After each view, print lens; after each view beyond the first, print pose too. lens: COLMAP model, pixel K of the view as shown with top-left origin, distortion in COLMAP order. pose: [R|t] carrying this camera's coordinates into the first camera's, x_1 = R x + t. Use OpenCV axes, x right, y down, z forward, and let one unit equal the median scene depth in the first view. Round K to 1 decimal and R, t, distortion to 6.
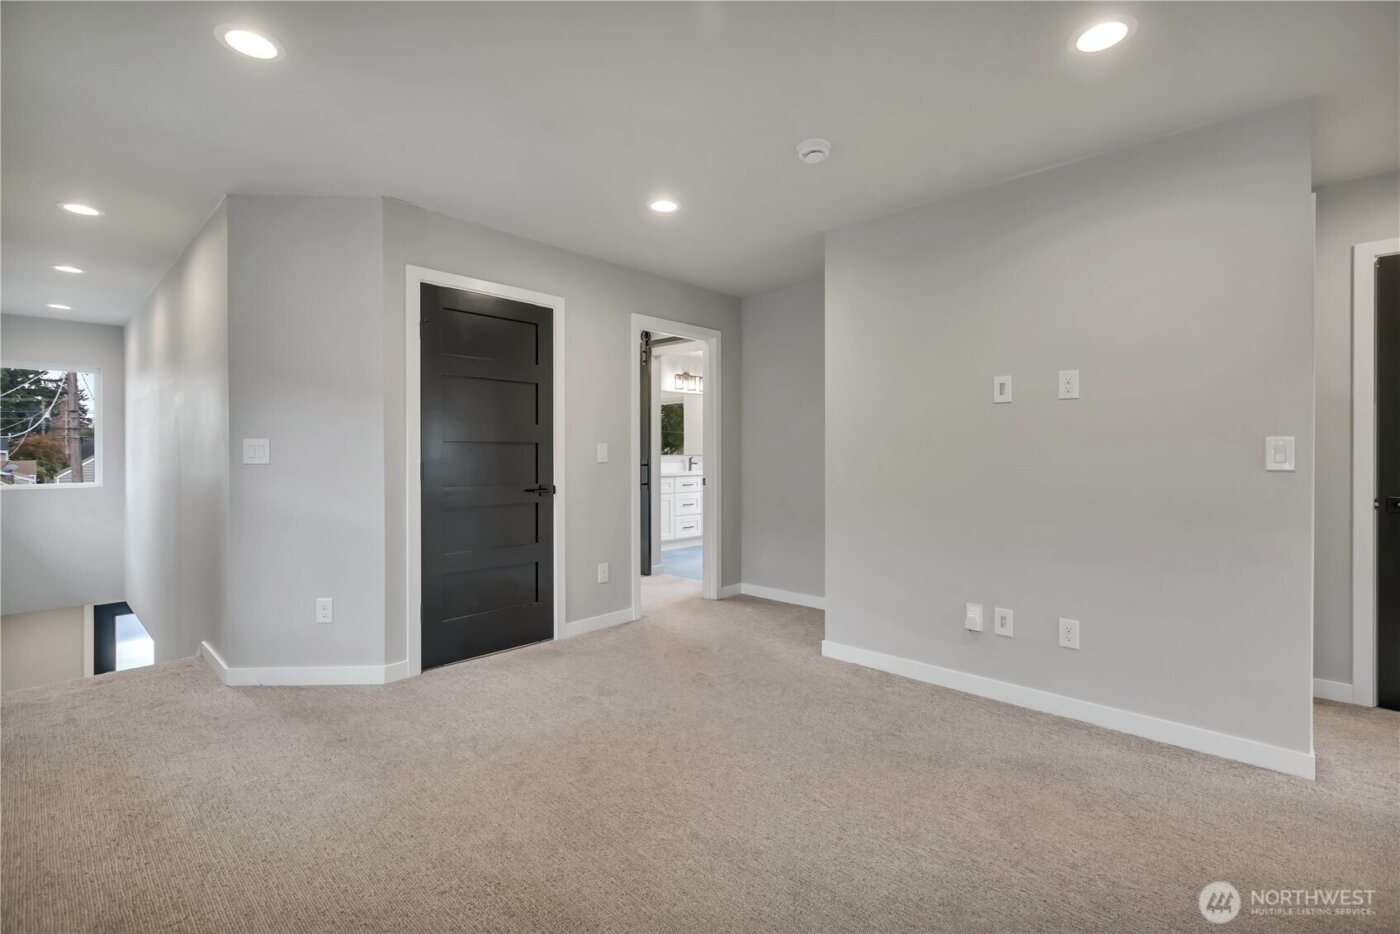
lens RADIAL K [[645.9, 0, 708.3], [0, 645.9, 454.6], [0, 0, 1]] dist [-0.000460, 0.000009]
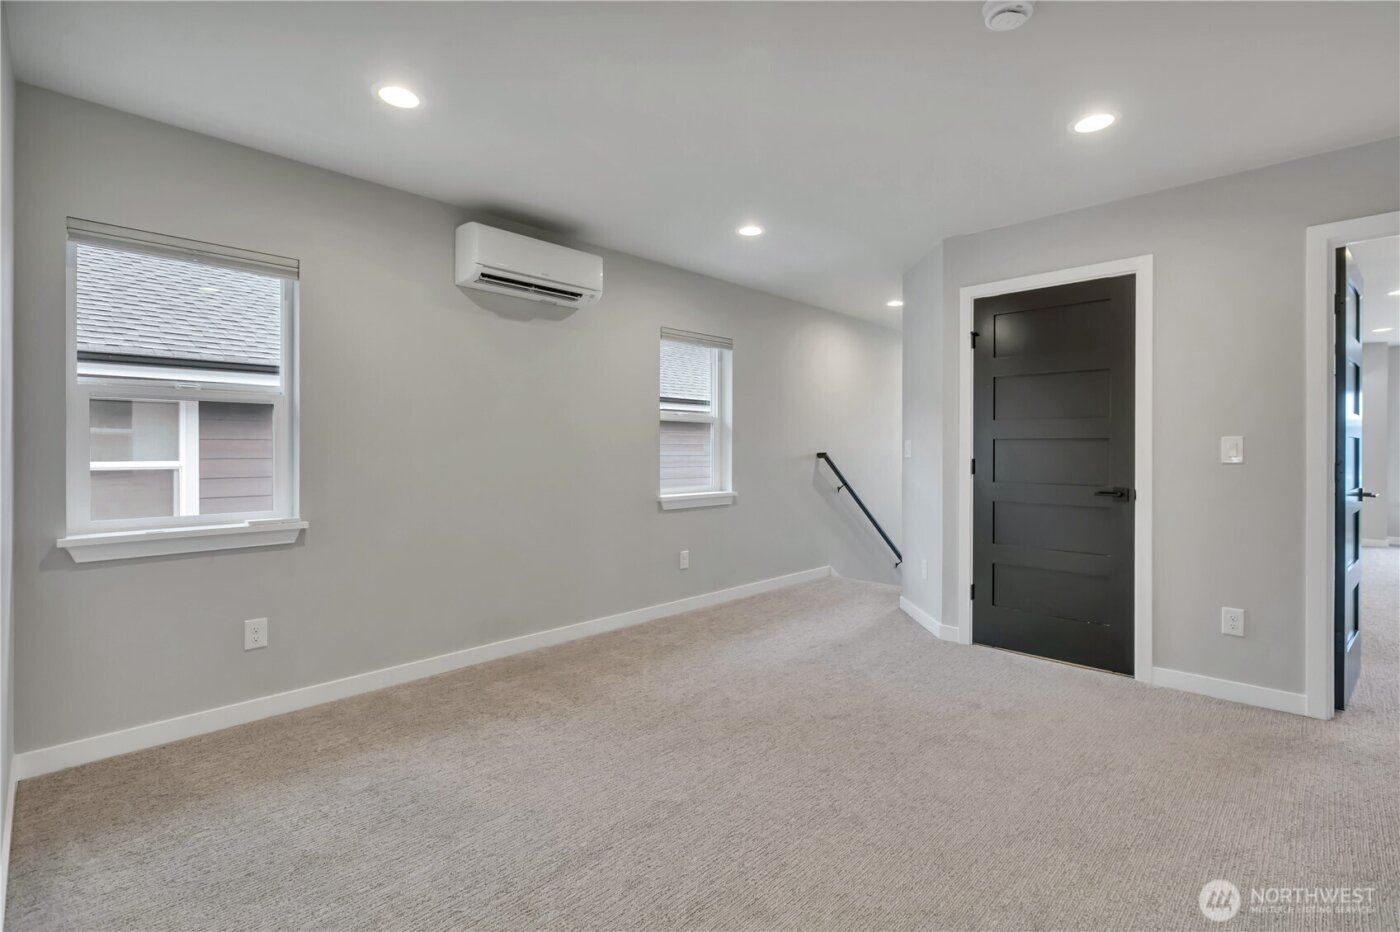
lens RADIAL K [[645.9, 0, 708.3], [0, 645.9, 453.6], [0, 0, 1]] dist [-0.000460, 0.000009]
pose [[-0.030528, 0.004942, -0.999522, 0.700894], [-0.005657, 0.999971, 0.005117, 0.000884], [0.999518, 0.005811, -0.030499, 0.572253]]
